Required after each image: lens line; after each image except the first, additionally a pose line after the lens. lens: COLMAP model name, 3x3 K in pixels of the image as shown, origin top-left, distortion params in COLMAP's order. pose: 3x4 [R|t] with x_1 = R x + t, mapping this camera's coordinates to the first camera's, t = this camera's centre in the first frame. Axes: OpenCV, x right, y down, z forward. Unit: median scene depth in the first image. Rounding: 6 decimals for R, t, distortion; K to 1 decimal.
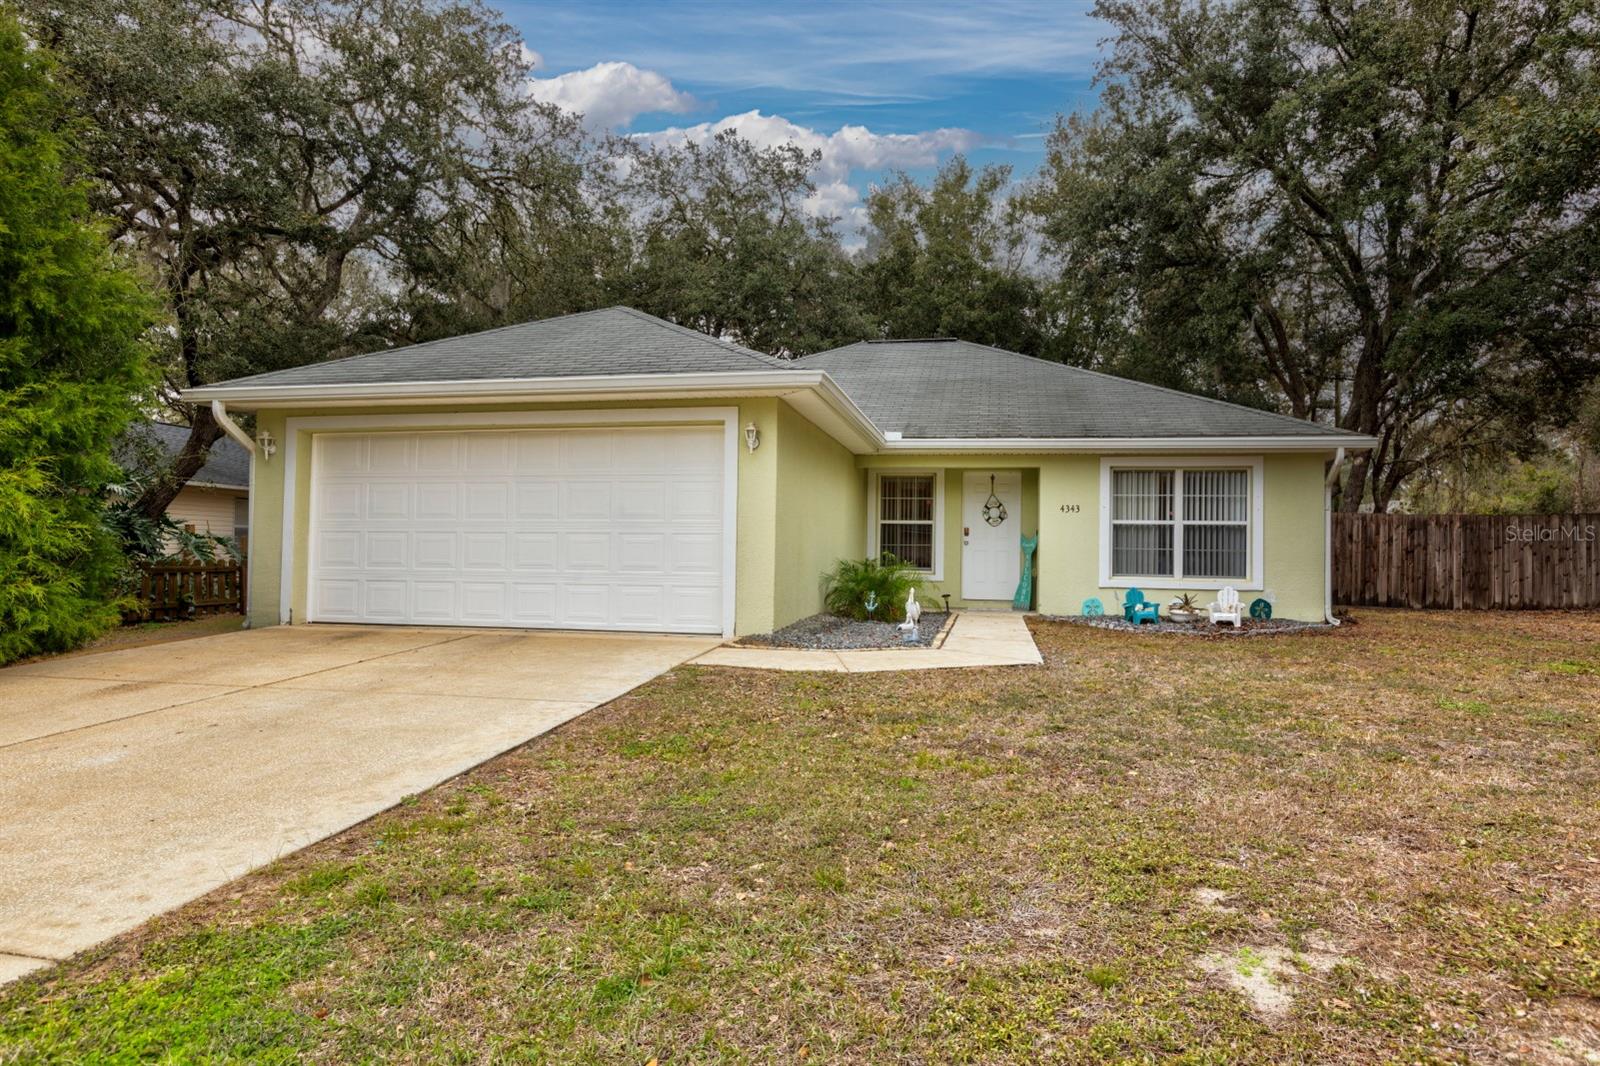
lens RADIAL K [[929.9, 0, 799.8], [0, 929.9, 532.0], [0, 0, 1]] dist [0.008891, -0.000585]
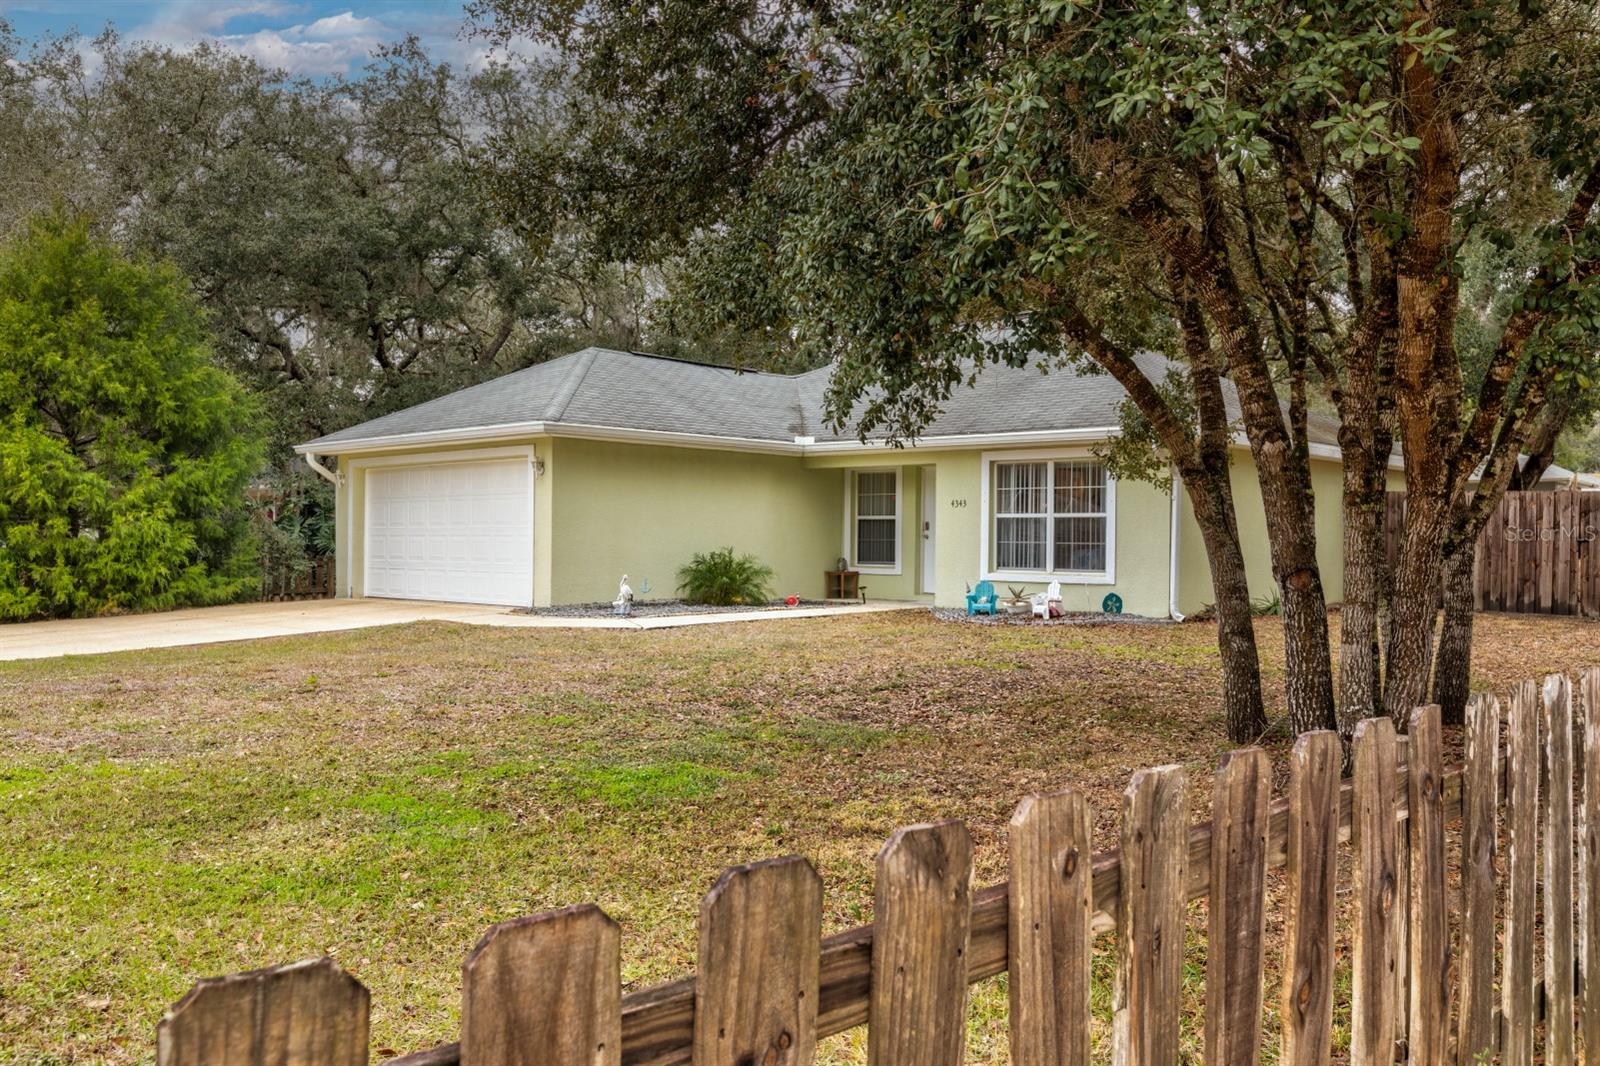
lens RADIAL K [[1315.3, 0, 799.4], [0, 1315.3, 537.3], [0, 0, 1]] dist [0.011933, -0.000713]
pose [[0.847859, -0.009153, -0.530143, 0.911402], [0.017825, 0.999778, 0.011247, -0.007302], [0.529922, -0.018986, 0.847834, -0.322573]]
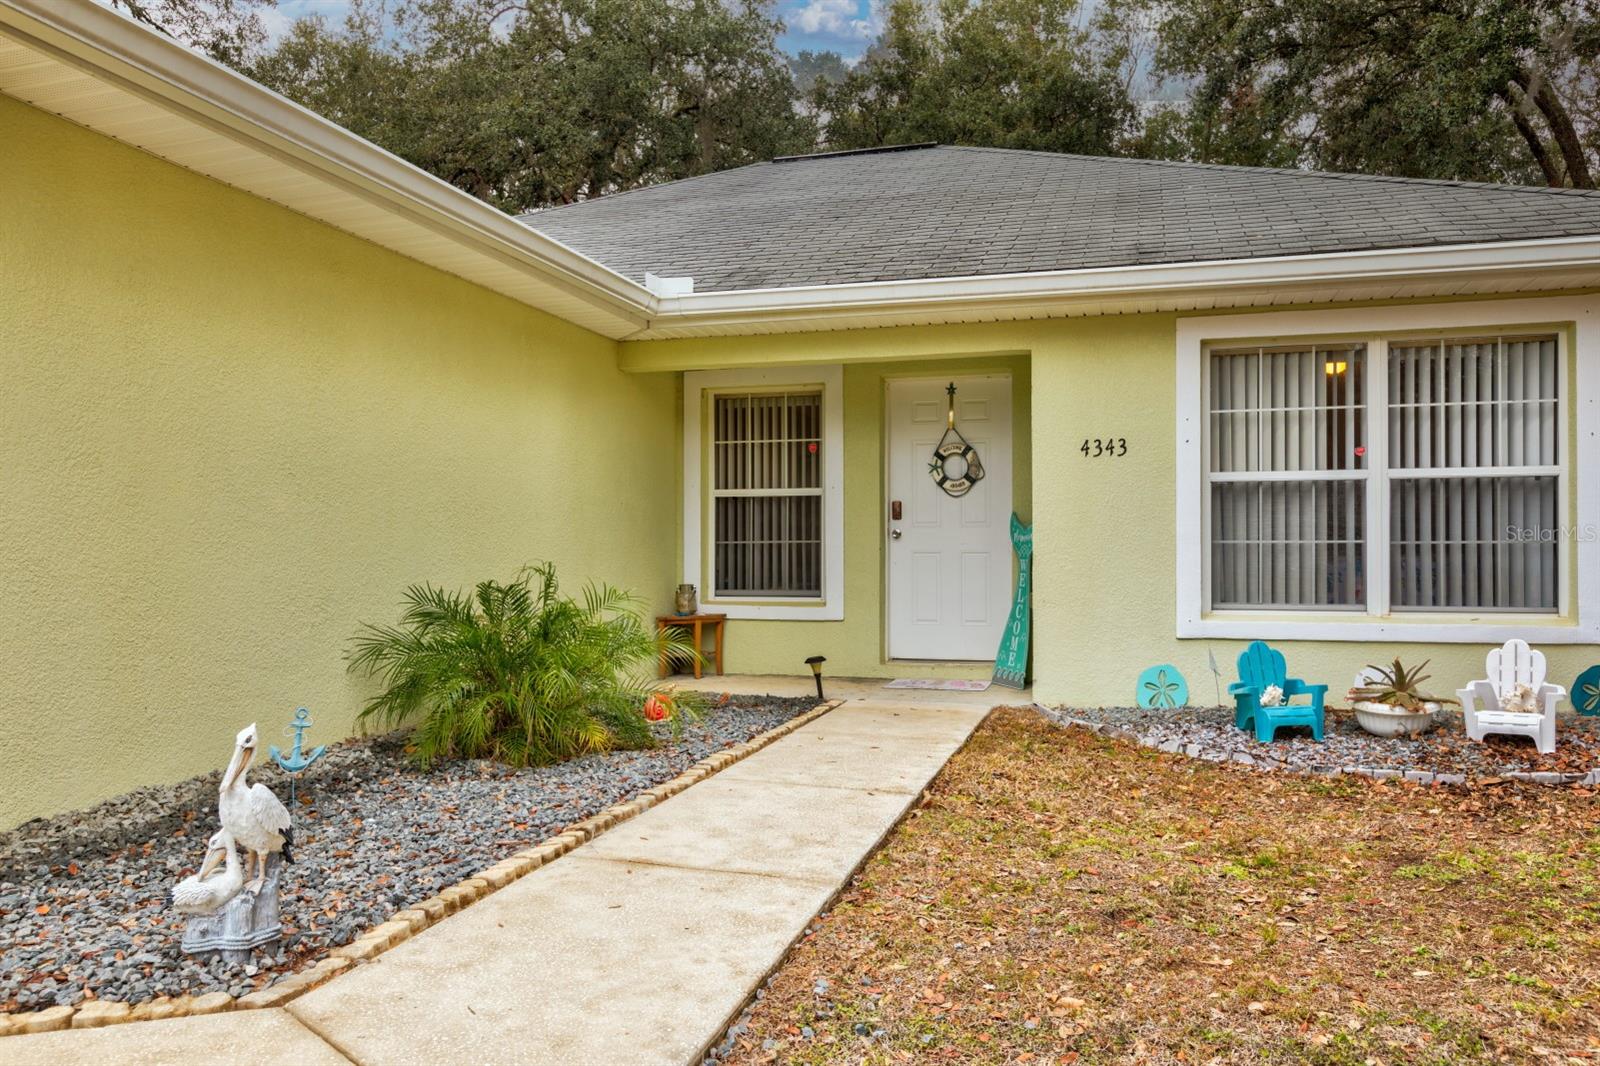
lens RADIAL K [[1149.8, 0, 799.6], [0, 1149.8, 543.2], [0, 0, 1]] dist [0.007048, -0.006165]
pose [[0.995862, -0.019521, -0.088754, 0.201084], [0.021069, 0.999641, 0.016538, 0.006229], [0.088399, -0.018340, 0.995916, 0.480746]]
